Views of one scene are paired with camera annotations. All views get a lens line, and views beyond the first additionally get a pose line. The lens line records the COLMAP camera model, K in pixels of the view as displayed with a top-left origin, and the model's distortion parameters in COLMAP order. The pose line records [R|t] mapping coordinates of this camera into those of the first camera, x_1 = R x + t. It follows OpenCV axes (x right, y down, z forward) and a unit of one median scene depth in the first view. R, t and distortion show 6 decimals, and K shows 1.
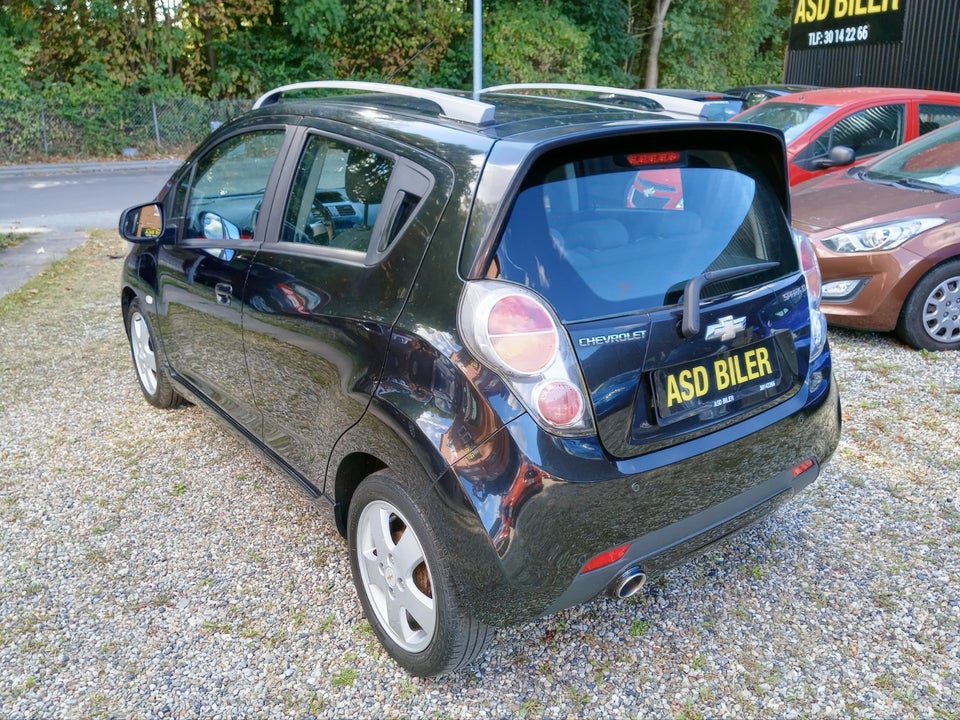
lens RADIAL K [[784.1, 0, 486.4], [0, 784.1, 378.3], [0, 0, 1]] dist [0.035982, -0.051511]
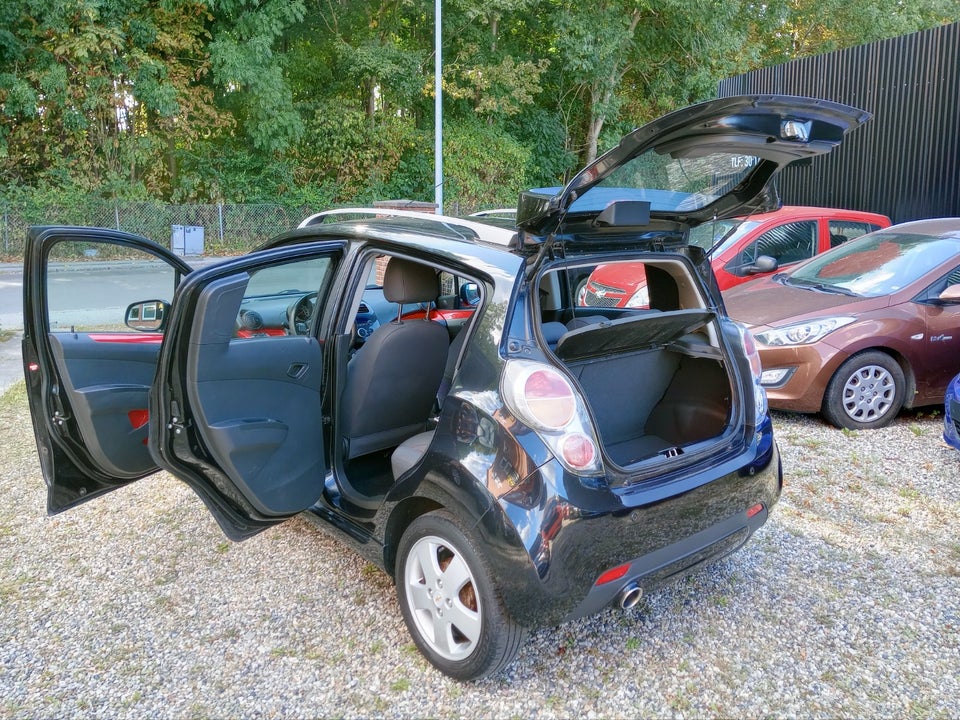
lens RADIAL K [[784.1, 0, 486.4], [0, 784.1, 378.3], [0, 0, 1]] dist [0.035982, -0.051511]
pose [[0.997189, -0.002933, 0.074876, -0.108581], [0.012107, 0.992410, -0.122372, 0.047296], [-0.073948, 0.122934, 0.989656, -0.216532]]
